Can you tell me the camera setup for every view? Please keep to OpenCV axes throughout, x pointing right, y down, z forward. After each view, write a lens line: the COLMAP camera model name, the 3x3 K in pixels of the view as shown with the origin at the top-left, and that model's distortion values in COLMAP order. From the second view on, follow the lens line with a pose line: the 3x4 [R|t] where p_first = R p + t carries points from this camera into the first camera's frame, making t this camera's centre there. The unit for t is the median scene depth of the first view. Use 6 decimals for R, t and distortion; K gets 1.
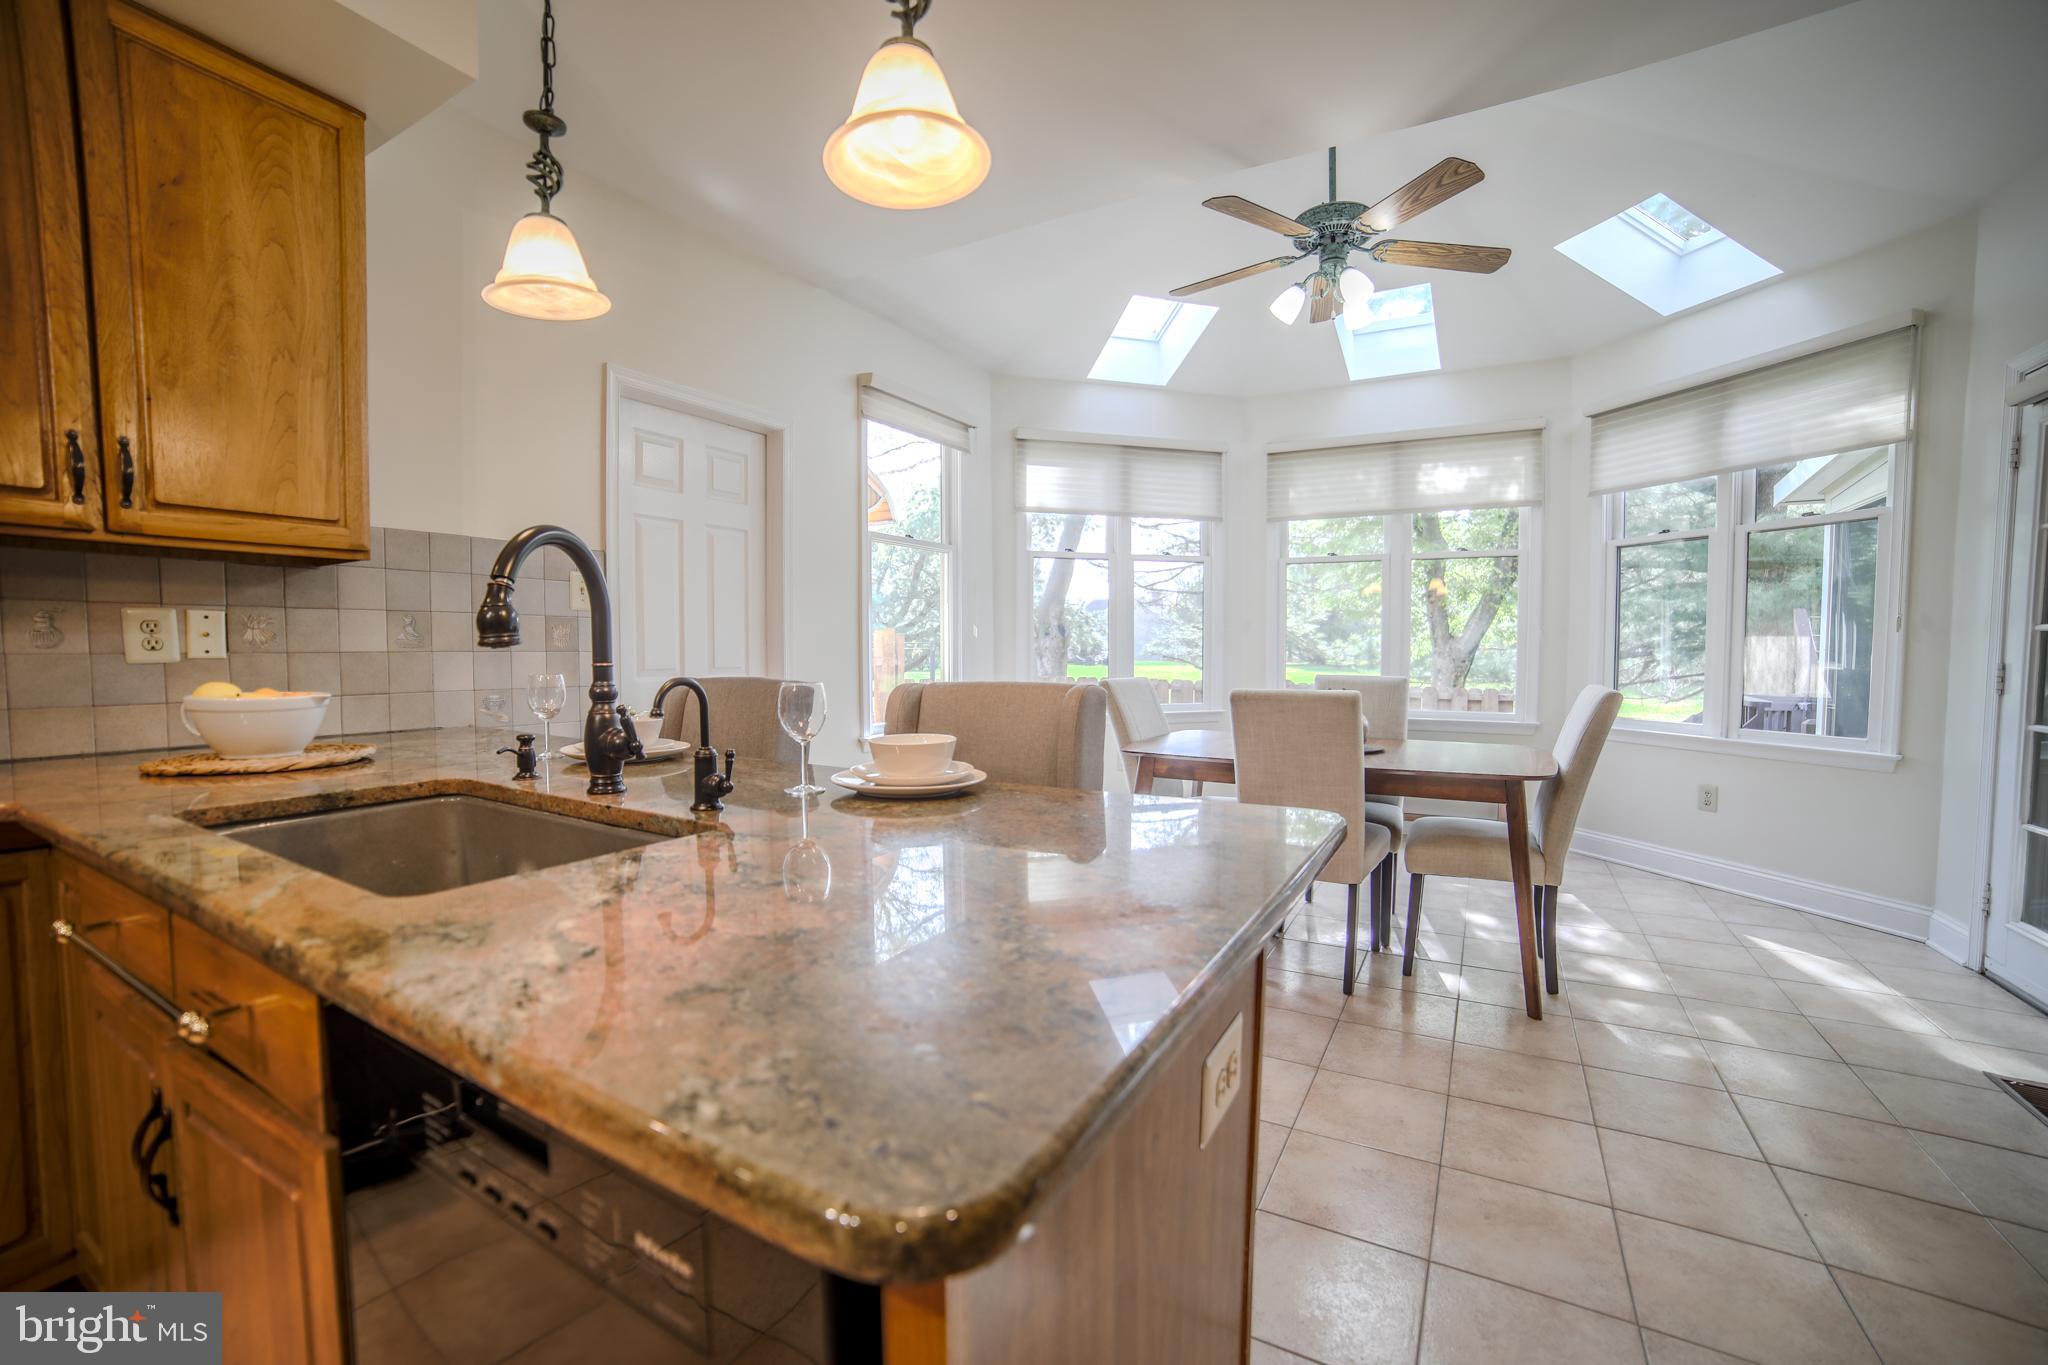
lens RADIAL K [[844.2, 0, 1050.2], [0, 844.2, 687.6], [0, 0, 1]] dist [-0.065176, 0.005375]
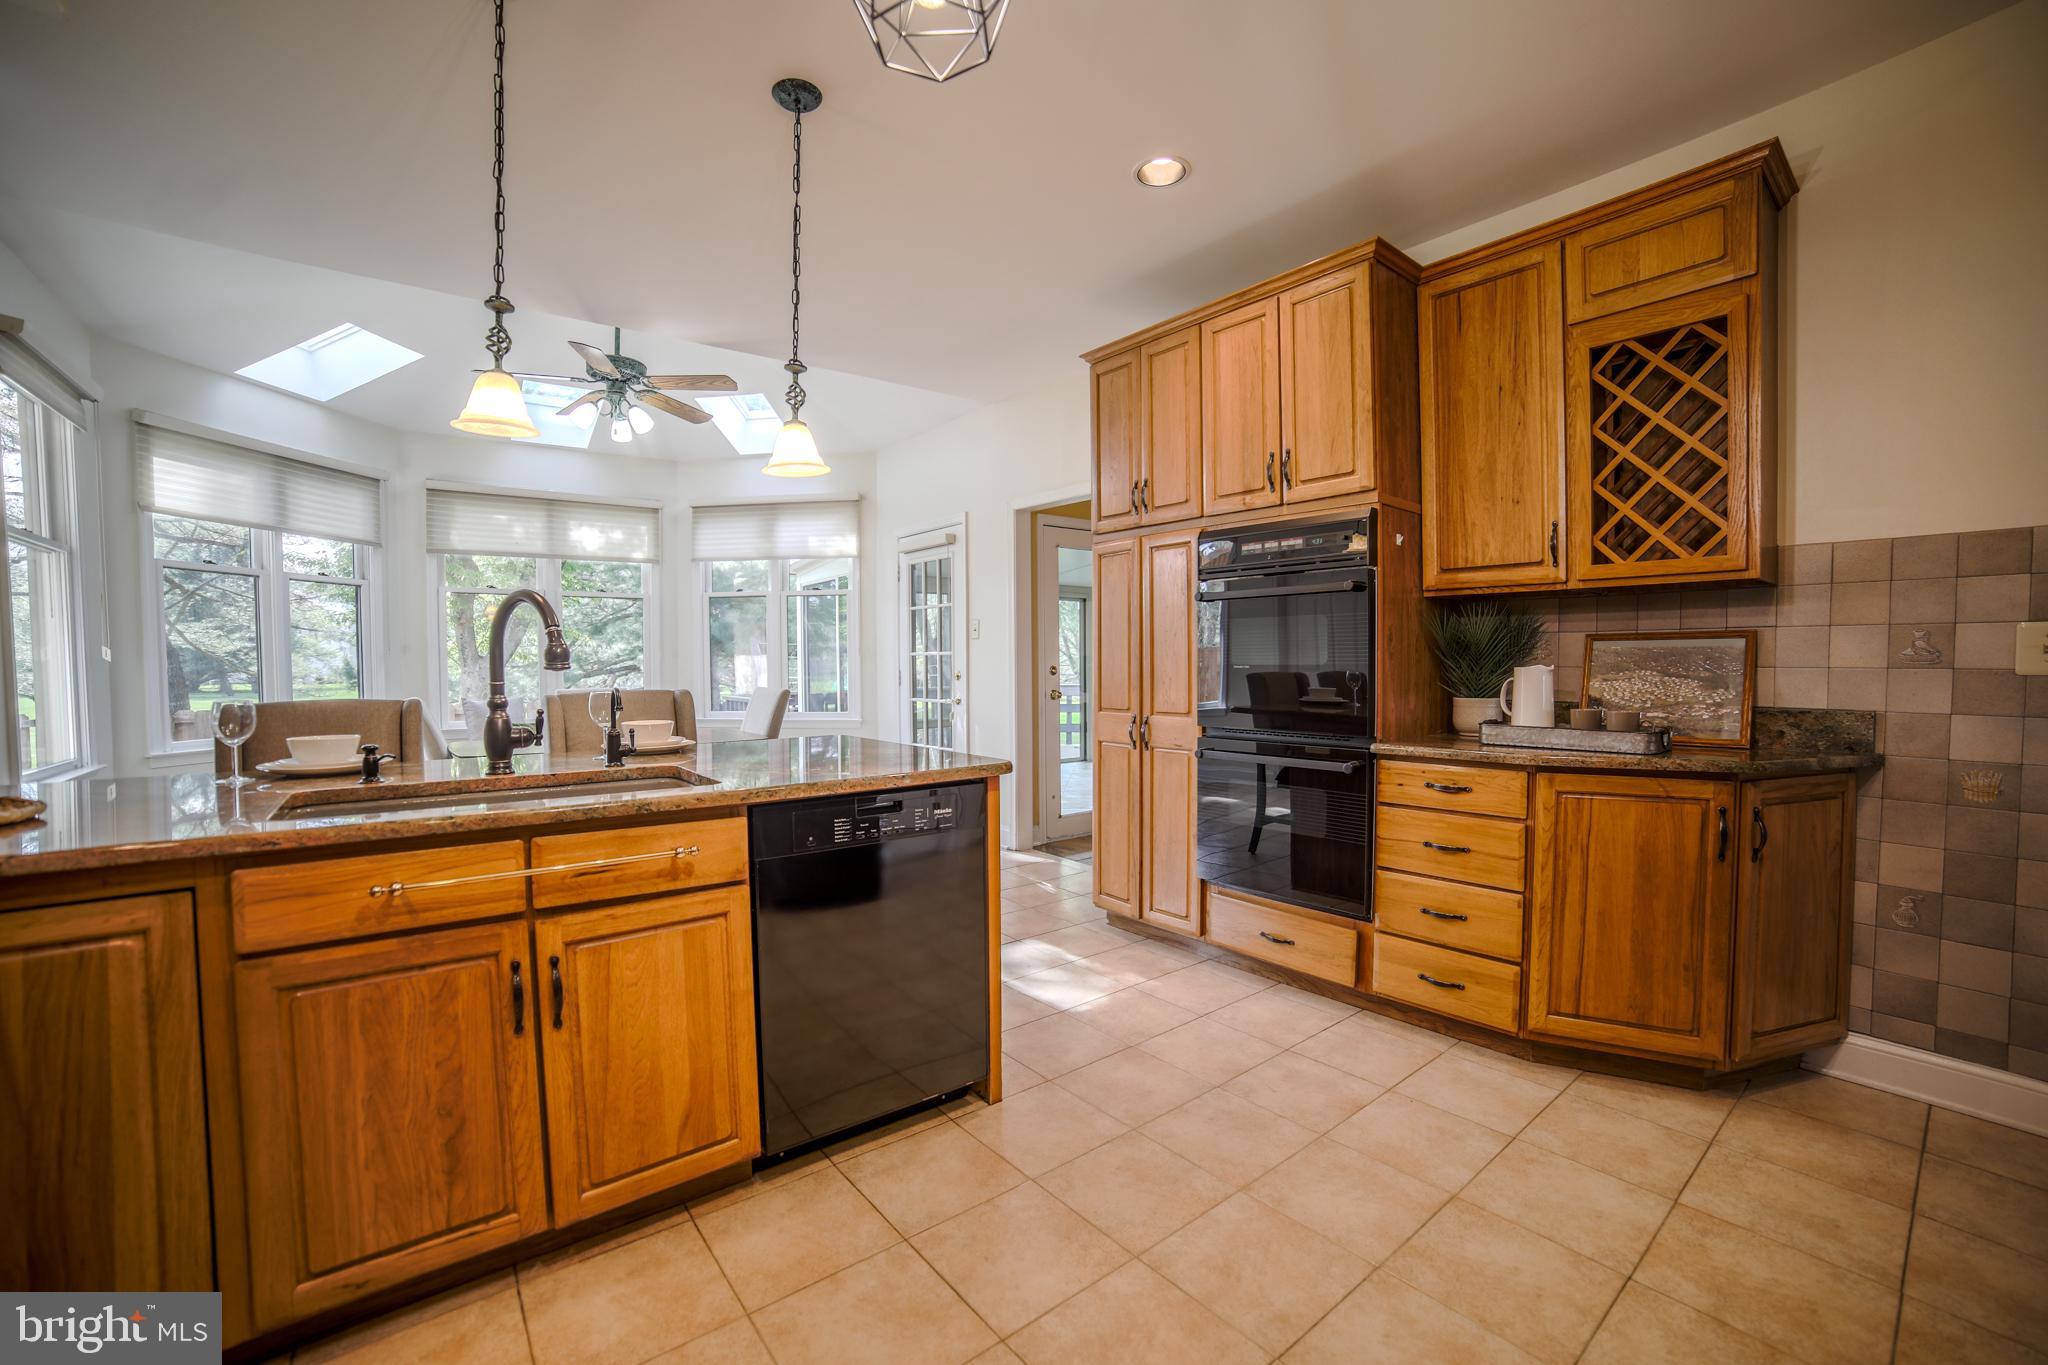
lens RADIAL K [[844.2, 0, 1023.8], [0, 844.2, 684.0], [0, 0, 1]] dist [-0.065176, 0.005375]
pose [[0.395498, -0.027790, 0.918046, -0.525586], [0.052234, 0.998605, 0.007726, 0.003598], [-0.916980, 0.044898, 0.396398, -0.134071]]
